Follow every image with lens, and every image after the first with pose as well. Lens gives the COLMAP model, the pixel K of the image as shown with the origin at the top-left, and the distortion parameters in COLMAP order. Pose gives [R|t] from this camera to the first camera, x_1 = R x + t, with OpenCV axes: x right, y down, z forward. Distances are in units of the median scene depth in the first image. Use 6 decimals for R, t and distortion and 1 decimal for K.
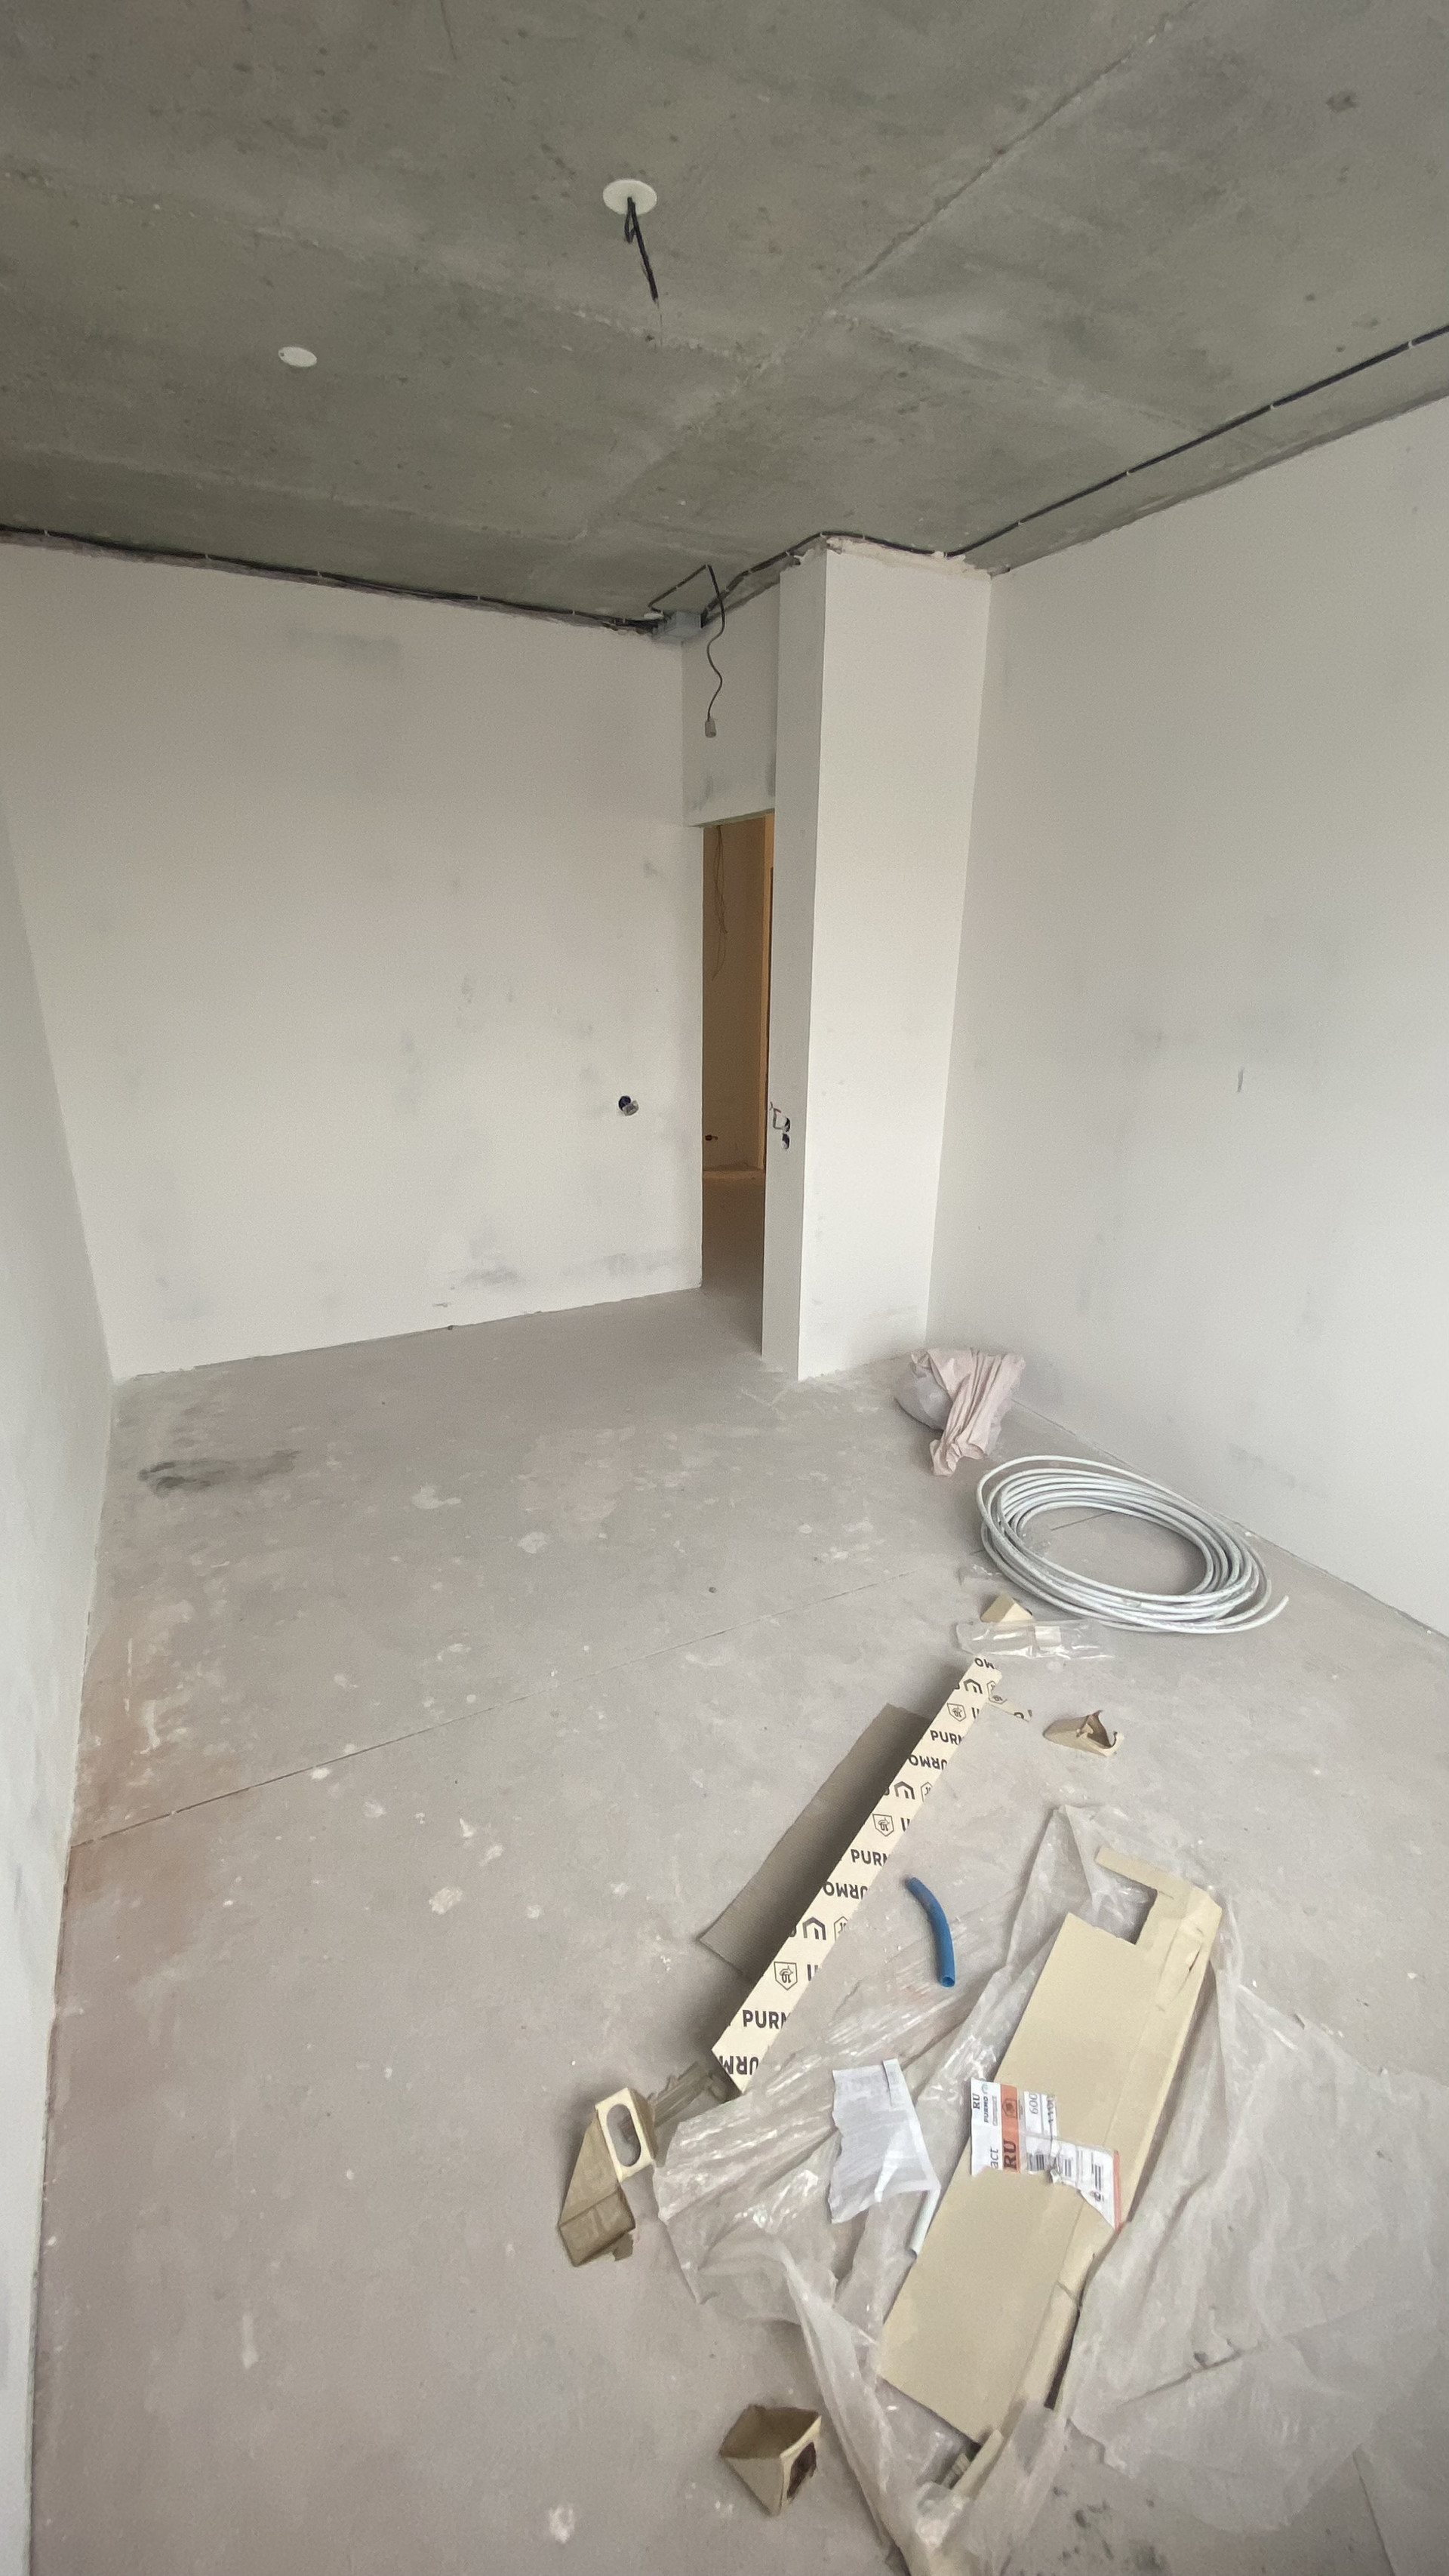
lens RADIAL K [[1042.6, 0, 729.0], [0, 1042.6, 1291.0], [0, 0, 1]] dist [0.020790, -0.020089]
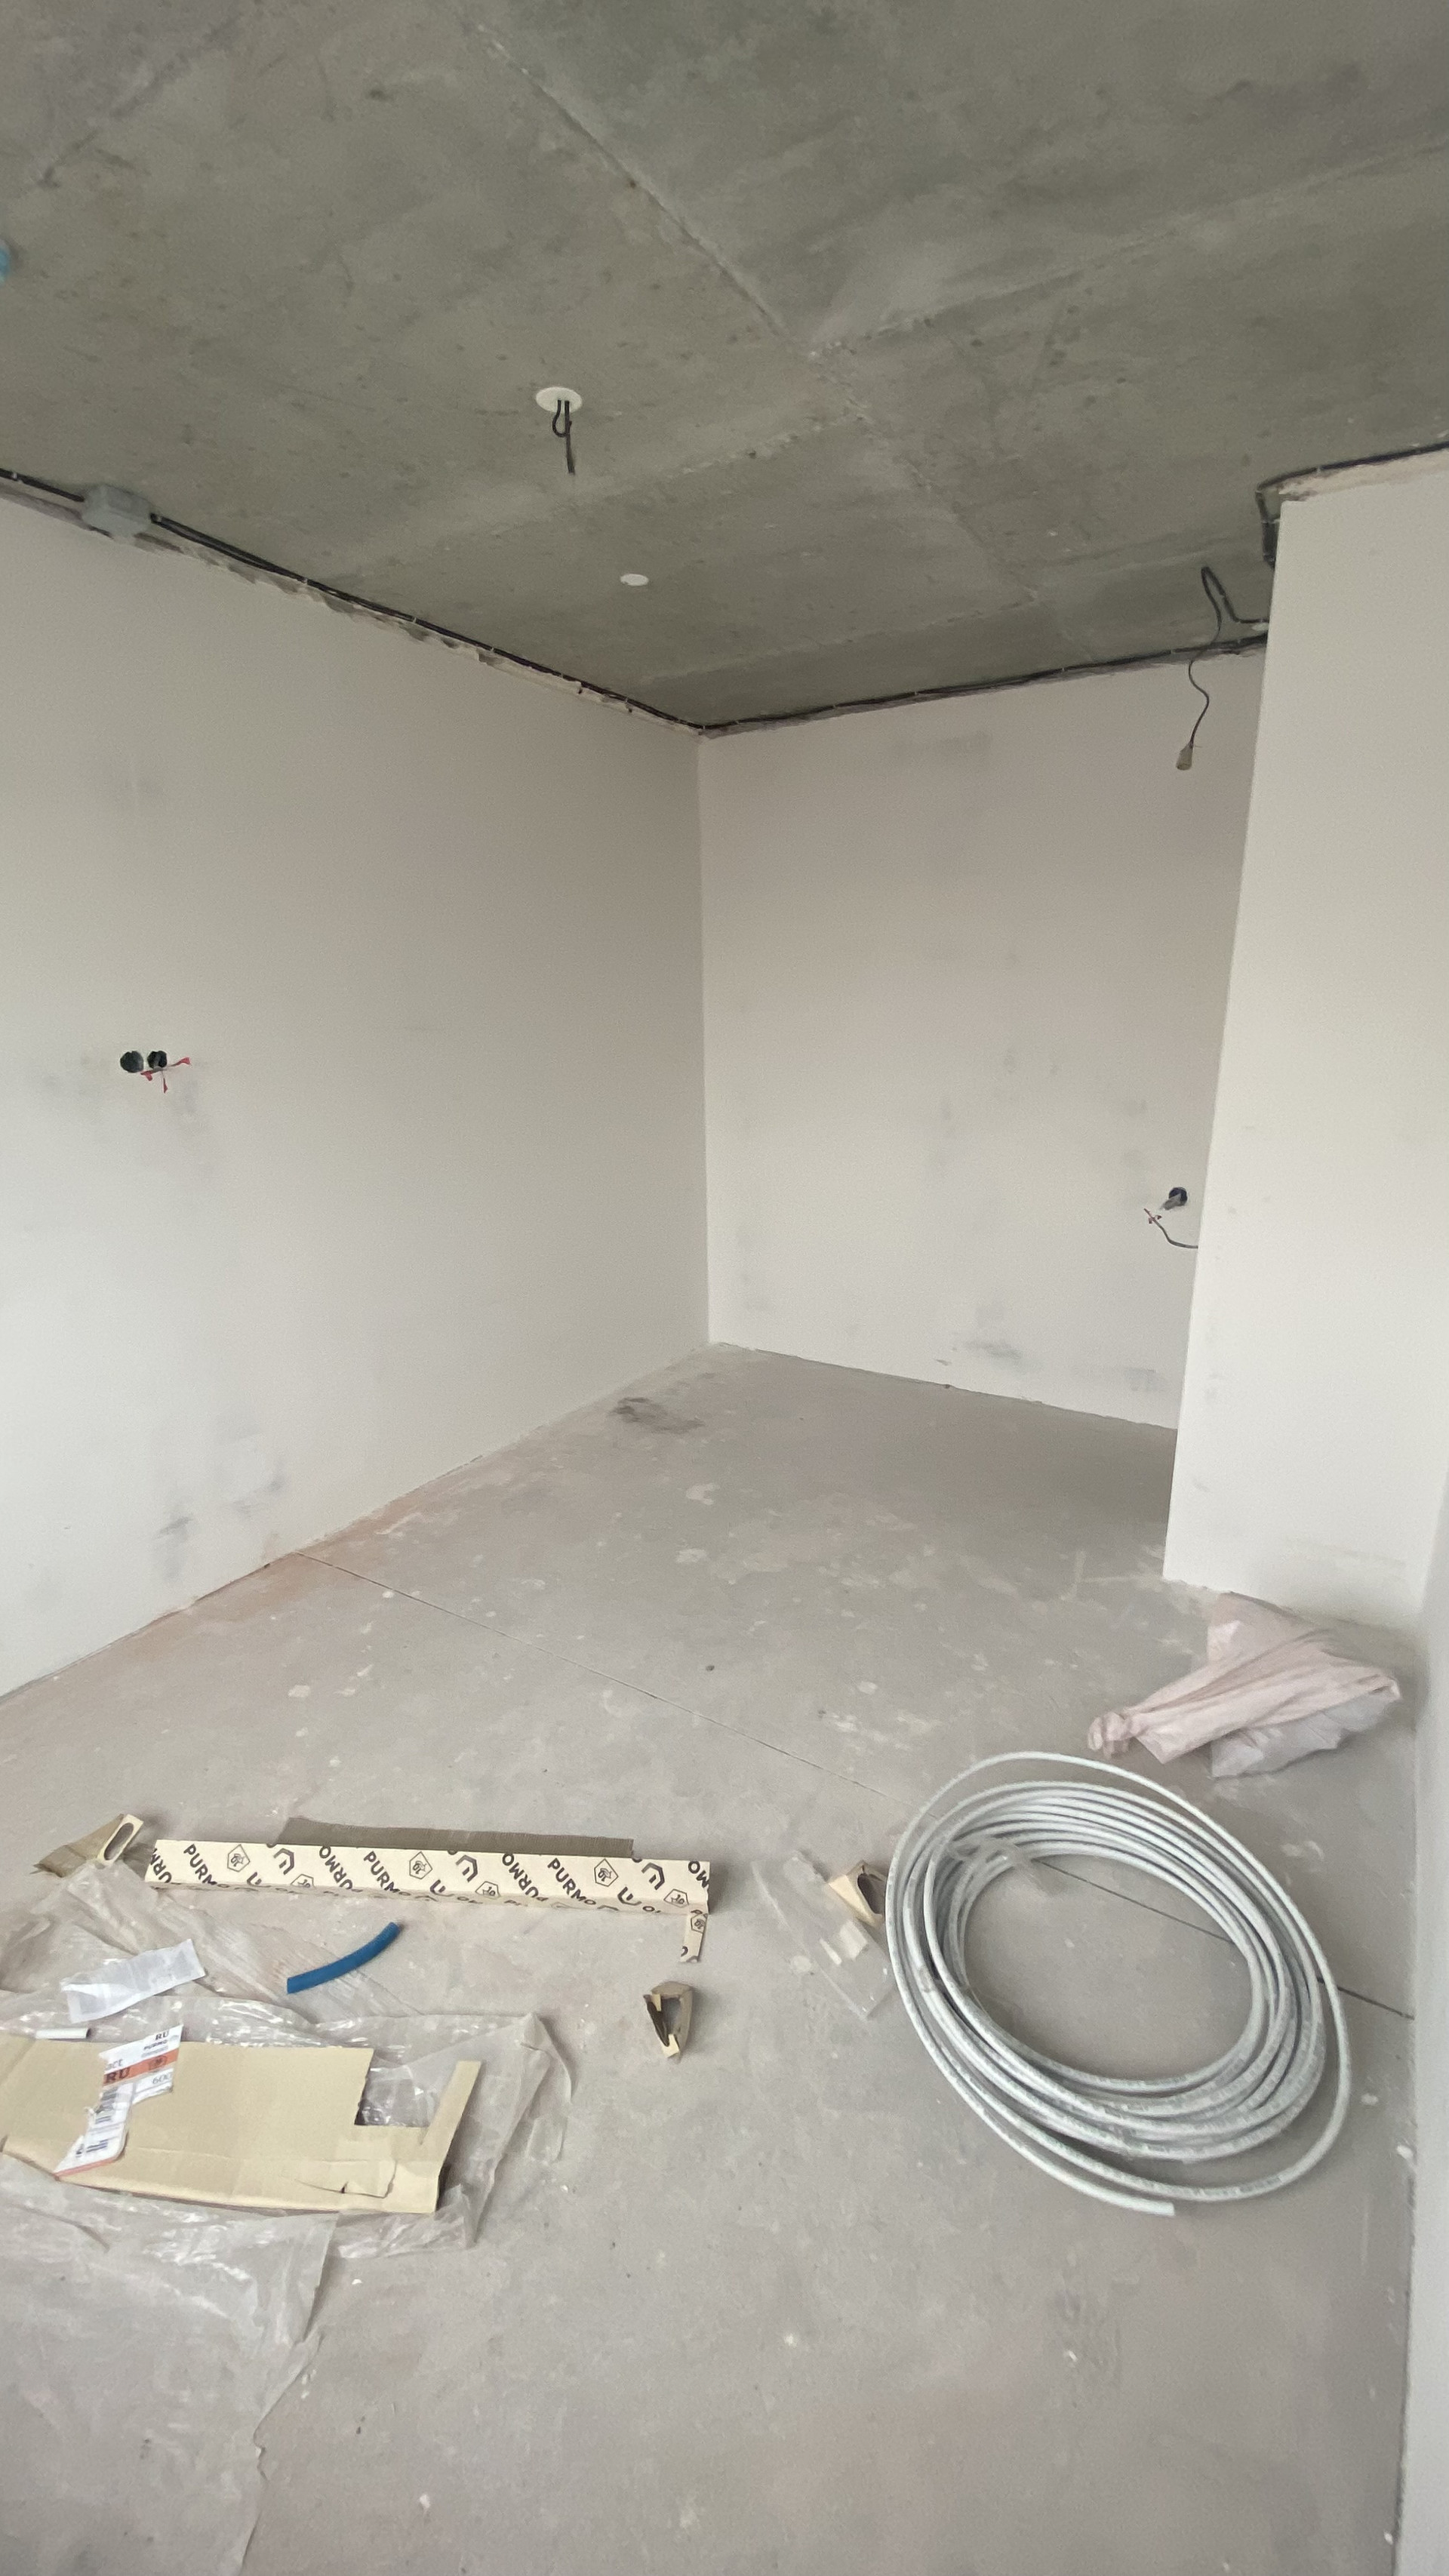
lens RADIAL K [[1042.6, 0, 729.0], [0, 1042.6, 1291.0], [0, 0, 1]] dist [0.020790, -0.020089]
pose [[0.505686, 0.219615, -0.834297, 0.998090], [-0.265380, 0.959765, 0.091790, -0.200770], [0.820887, 0.174989, 0.543621, 0.569448]]
